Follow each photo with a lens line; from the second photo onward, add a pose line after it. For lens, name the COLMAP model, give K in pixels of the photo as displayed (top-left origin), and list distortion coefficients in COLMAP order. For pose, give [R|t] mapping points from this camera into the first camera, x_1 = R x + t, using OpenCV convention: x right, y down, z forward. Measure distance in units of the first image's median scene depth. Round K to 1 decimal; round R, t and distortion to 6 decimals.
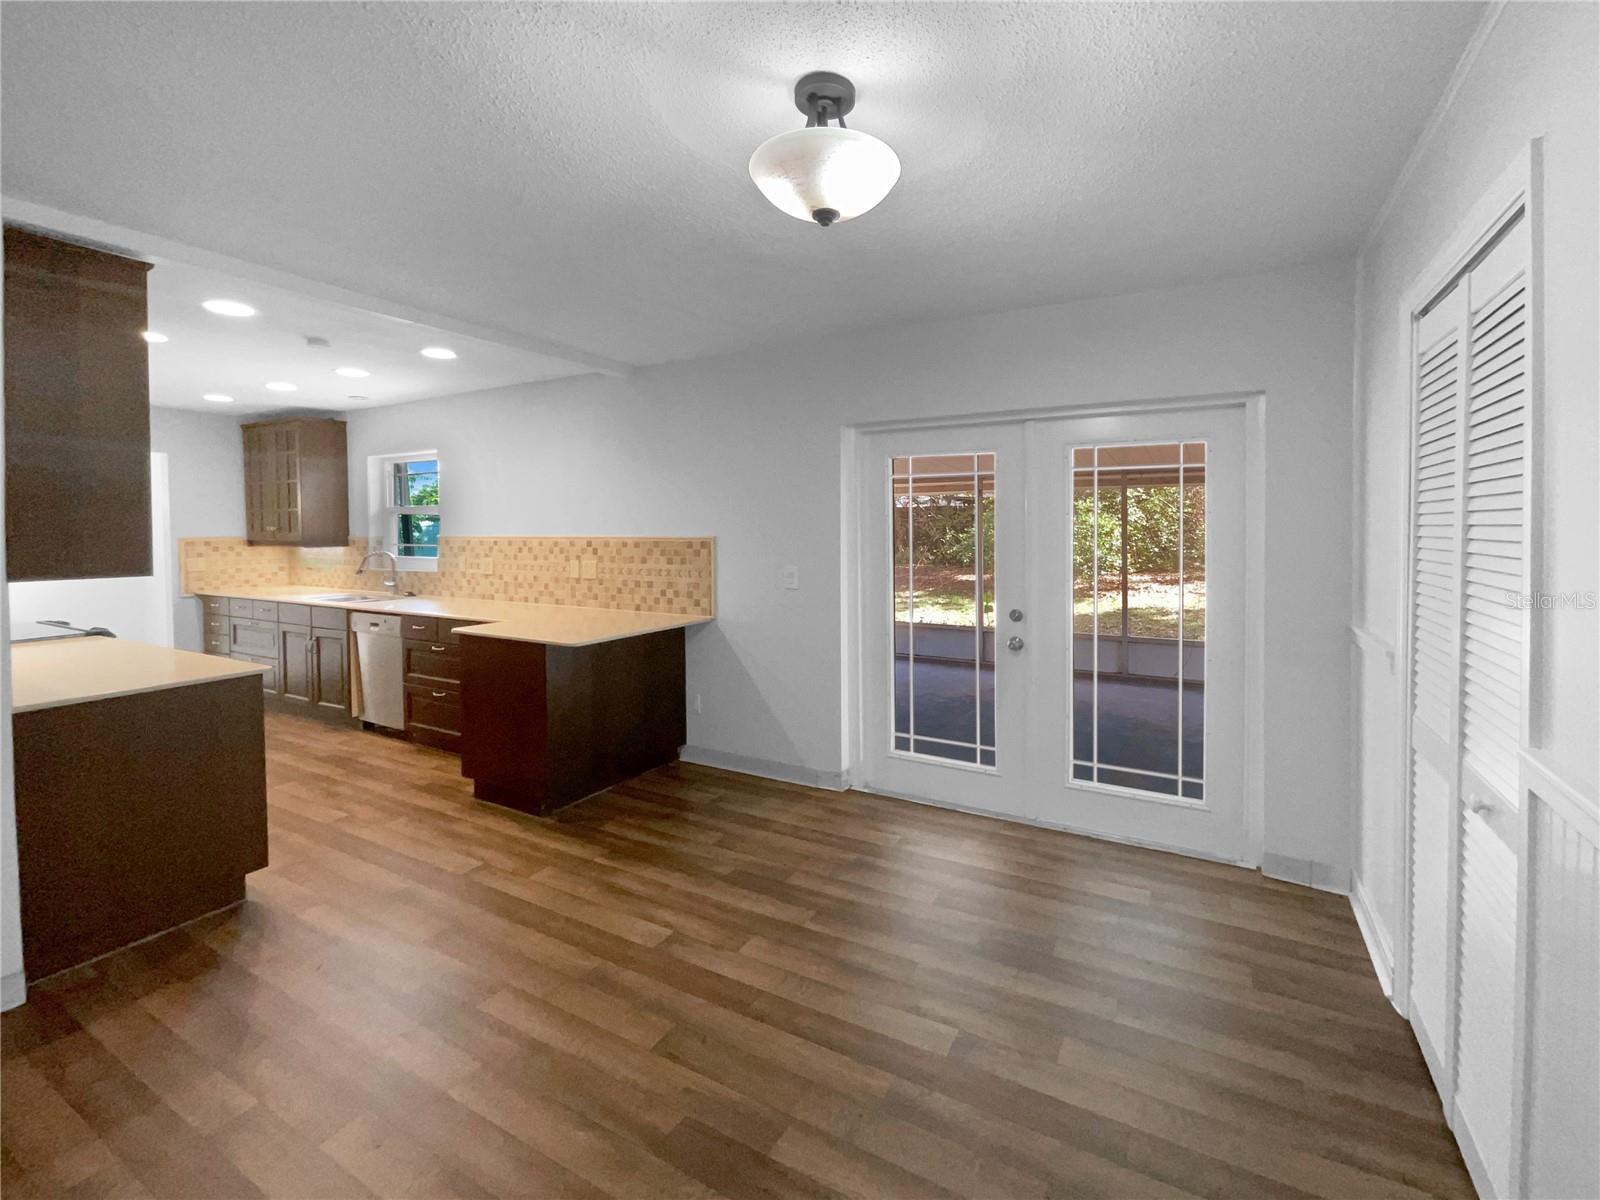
lens RADIAL K [[696.3, 0, 800.0], [0, 696.3, 600.0], [0, 0, 1]] dist [0.000368, 0.000656]
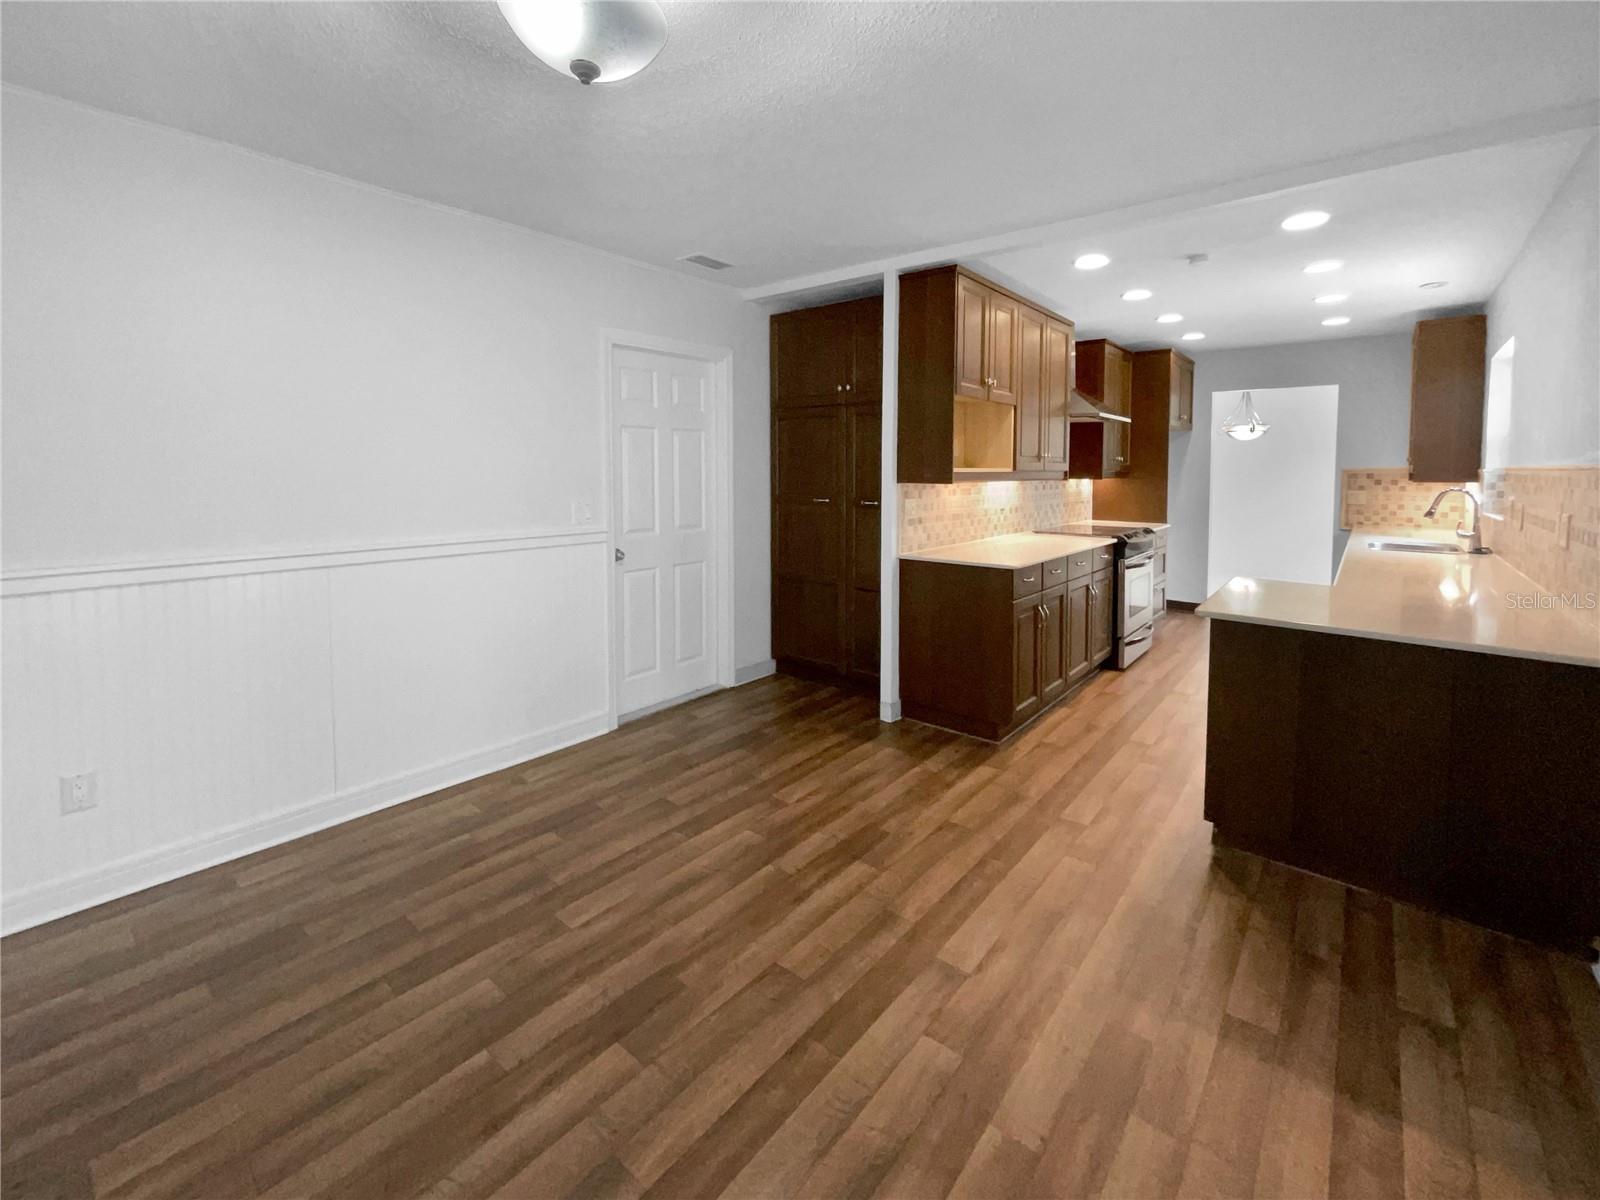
lens RADIAL K [[696.3, 0, 800.0], [0, 696.3, 600.0], [0, 0, 1]] dist [0.000368, 0.000656]
pose [[-0.174830, 0.193955, -0.965306, 0.354151], [-0.107814, 0.970739, 0.214573, -0.053545], [0.978678, 0.141587, -0.148803, 0.585649]]
